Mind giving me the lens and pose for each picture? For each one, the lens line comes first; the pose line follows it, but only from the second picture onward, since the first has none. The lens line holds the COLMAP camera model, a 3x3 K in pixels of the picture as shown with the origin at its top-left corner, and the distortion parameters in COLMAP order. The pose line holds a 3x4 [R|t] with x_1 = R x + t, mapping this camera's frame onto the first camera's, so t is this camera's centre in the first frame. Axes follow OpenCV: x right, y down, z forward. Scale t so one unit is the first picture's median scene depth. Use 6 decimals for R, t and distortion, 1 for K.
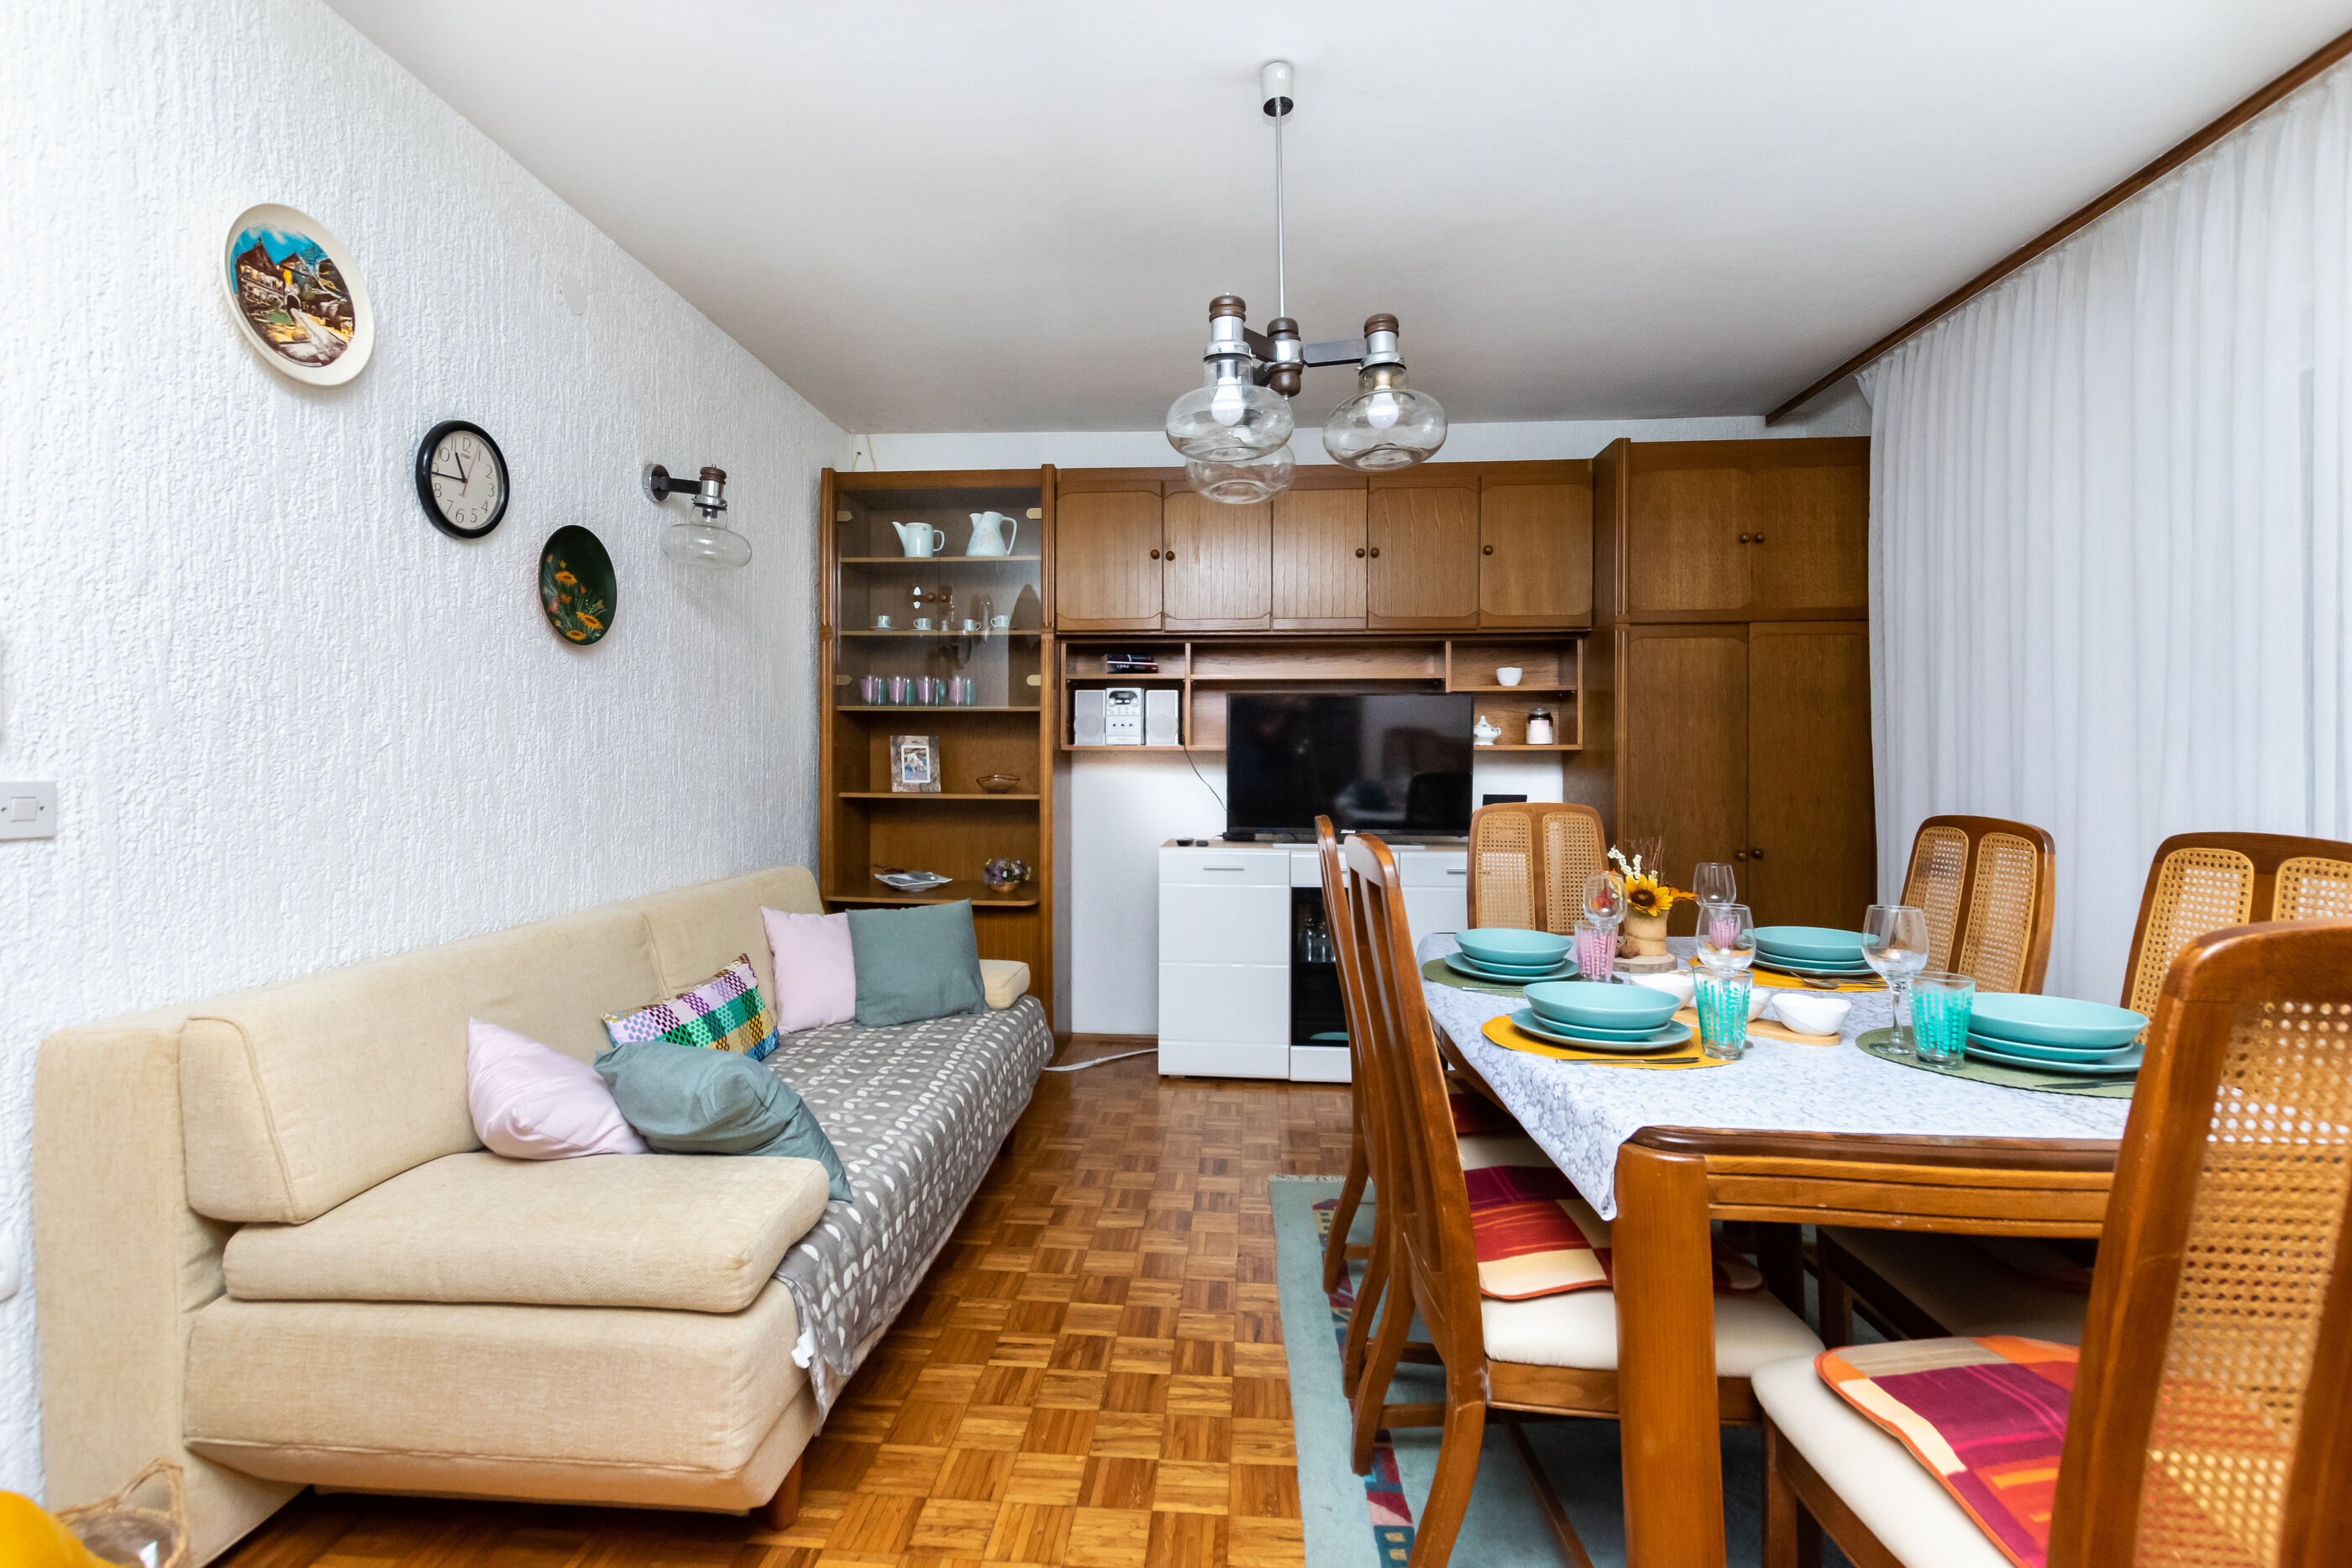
lens RADIAL K [[1024.5, 0, 1183.5], [0, 1024.5, 786.0], [0, 0, 1]] dist [0.000114, 0.000048]
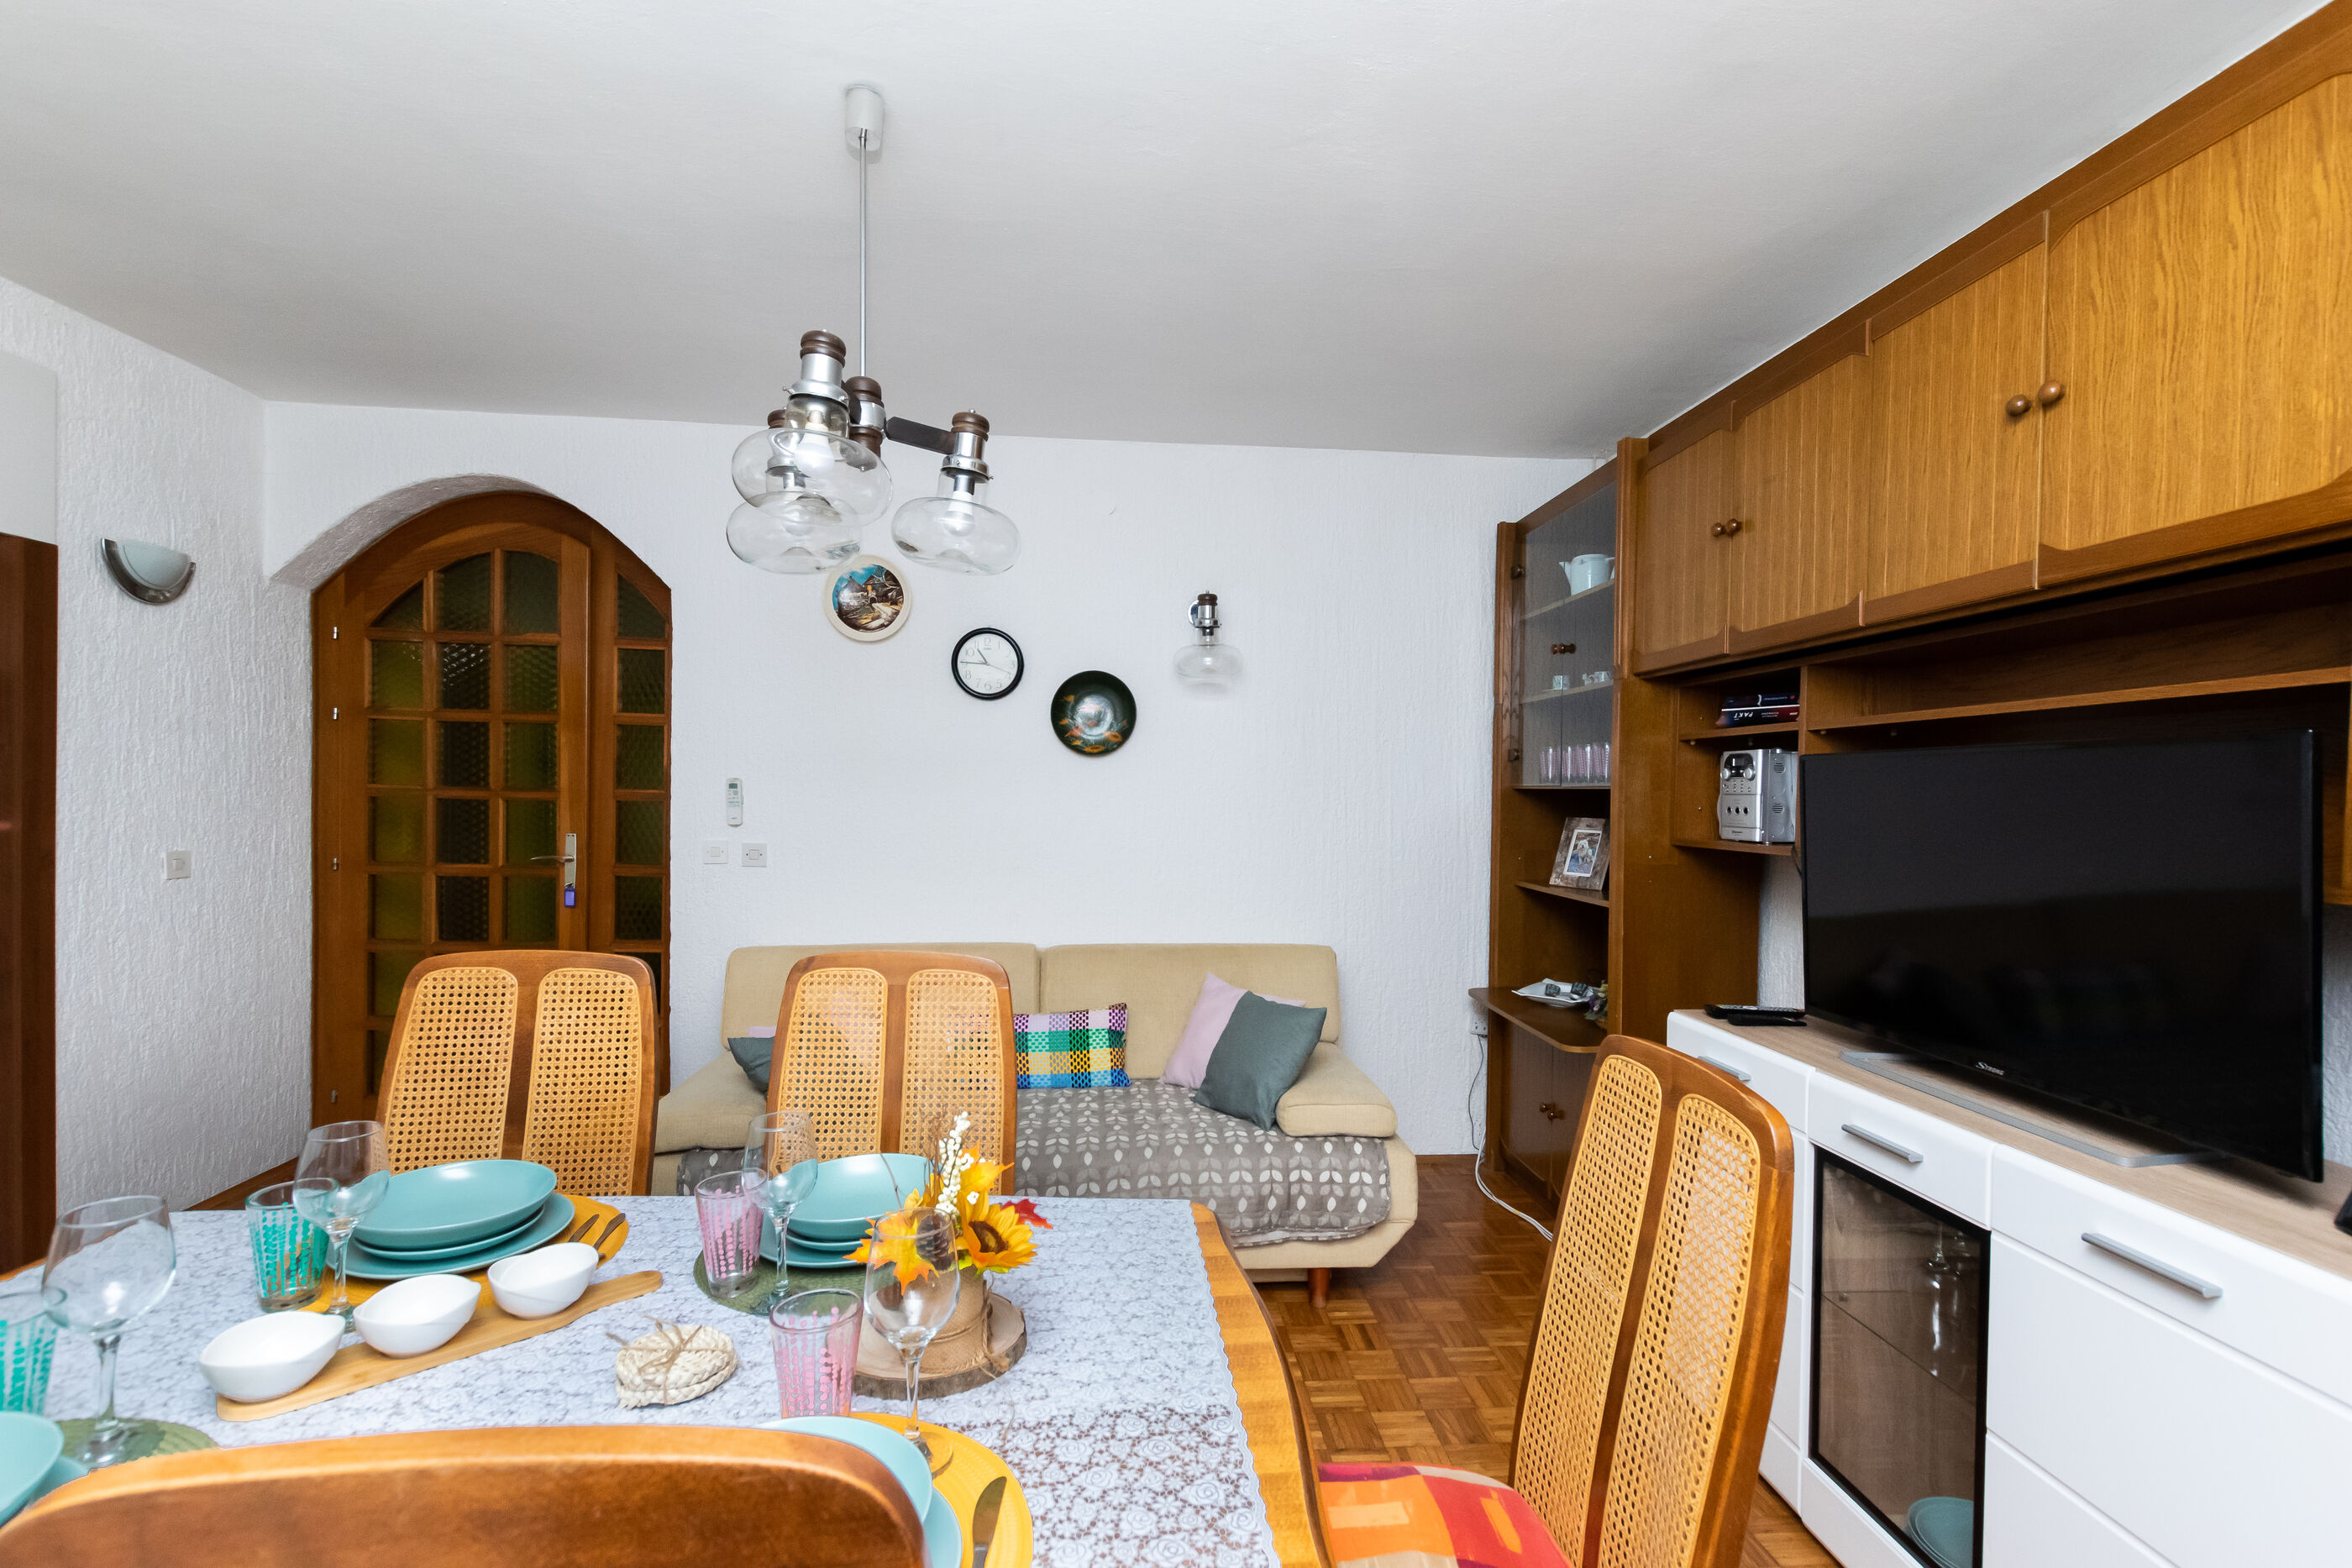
lens RADIAL K [[1024.5, 0, 1183.5], [0, 1024.5, 786.0], [0, 0, 1]] dist [0.000114, 0.000048]
pose [[0.152352, -0.002000, -0.988324, 0.772880], [-0.035071, 0.999357, -0.007429, -0.090187], [0.987704, 0.035793, 0.152184, 0.896347]]
